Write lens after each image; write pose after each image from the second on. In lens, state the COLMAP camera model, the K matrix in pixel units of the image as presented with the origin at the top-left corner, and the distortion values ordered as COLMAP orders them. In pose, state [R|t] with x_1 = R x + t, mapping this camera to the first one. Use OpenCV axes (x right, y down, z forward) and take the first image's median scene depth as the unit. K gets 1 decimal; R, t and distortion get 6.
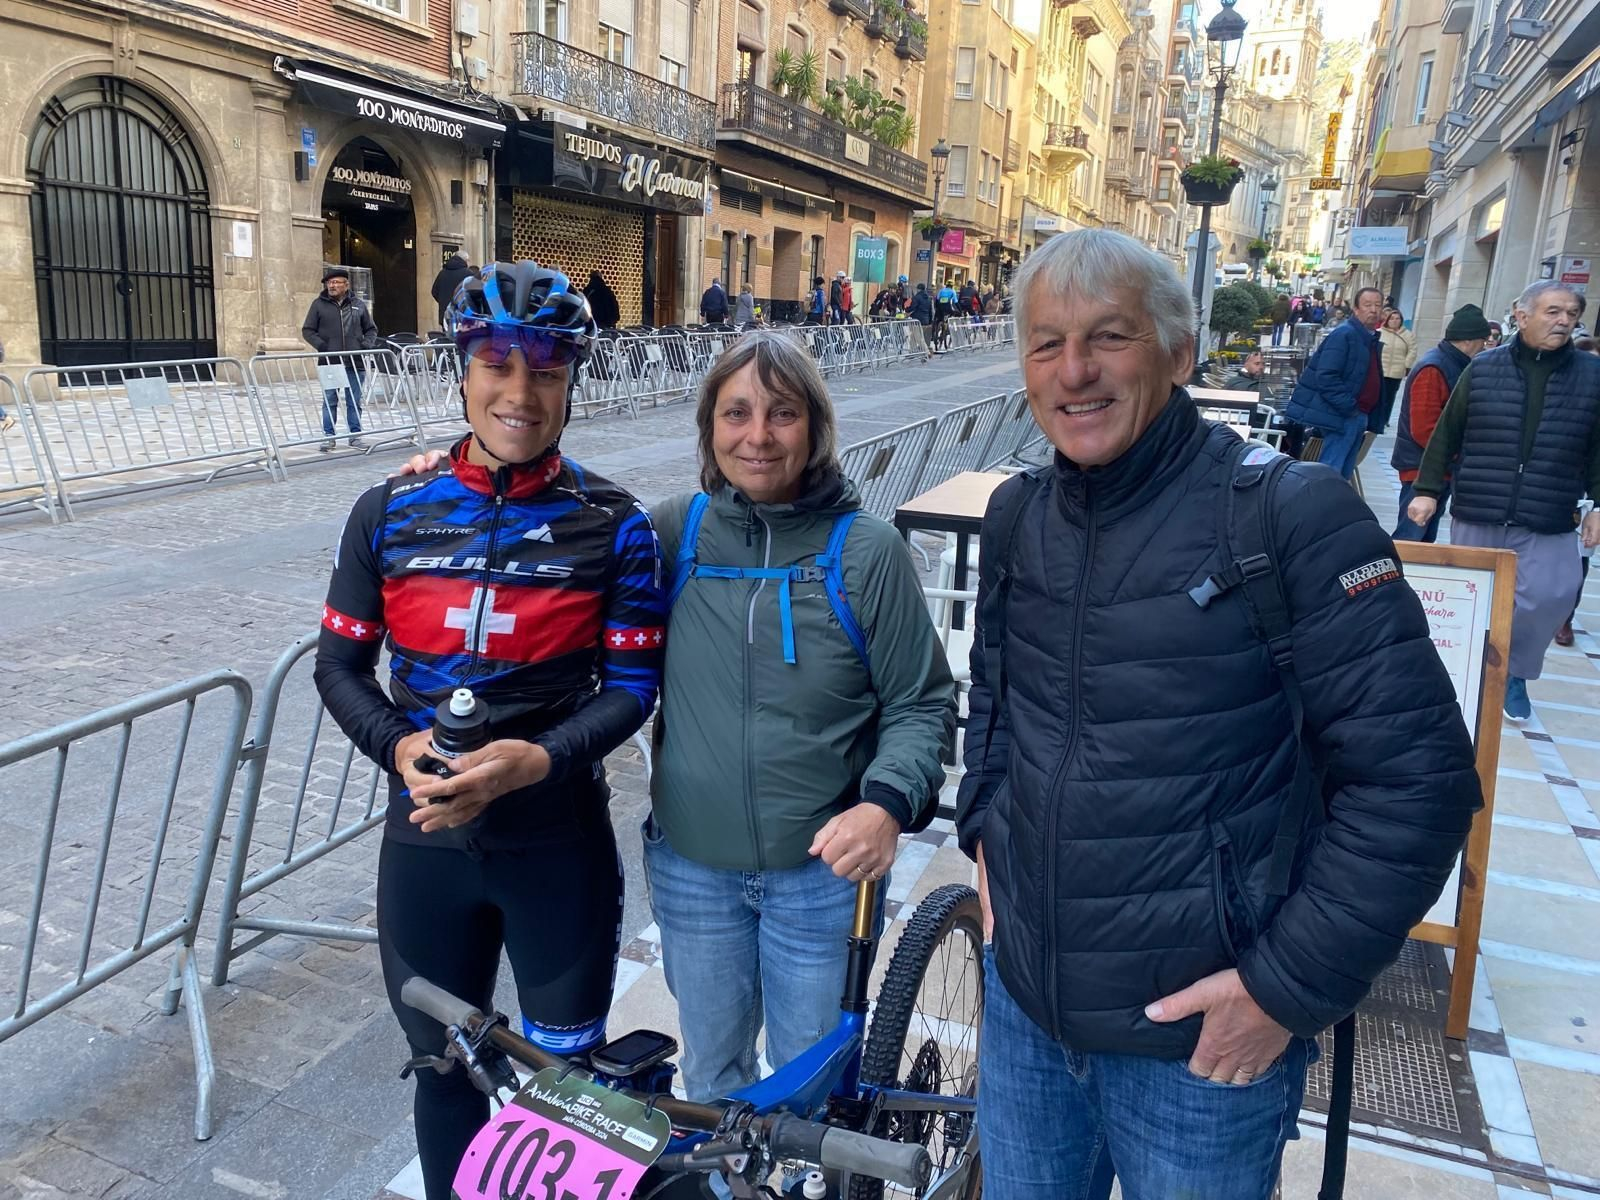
lens RADIAL K [[1234.9, 0, 787.6], [0, 1234.9, 597.3], [0, 0, 1]] dist [0.018962, -0.006948]
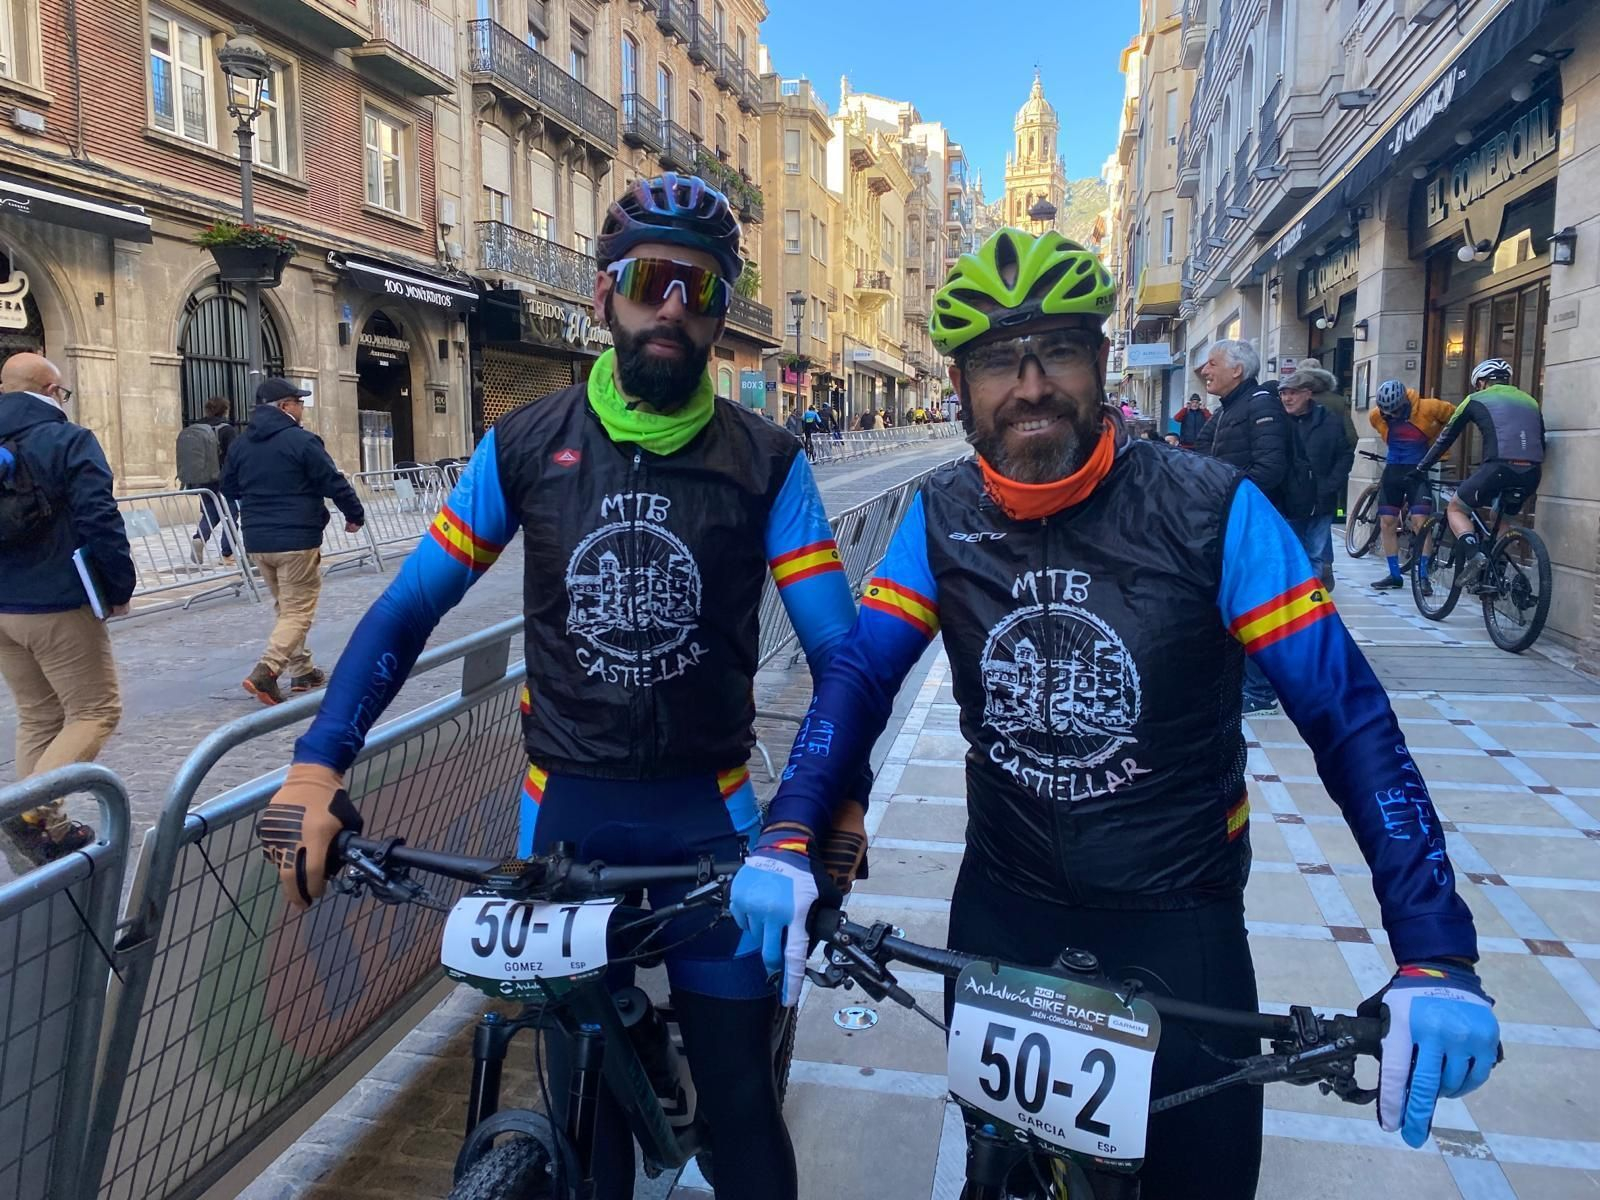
lens RADIAL K [[1224.8, 0, 800.0], [0, 1224.8, 600.0], [0, 0, 1]] dist [0.163042, -0.394916]
pose [[0.984161, -0.077343, 0.159513, -0.131776], [0.093289, 0.991094, -0.095021, 0.066110], [-0.150743, 0.108396, 0.982612, -0.224924]]
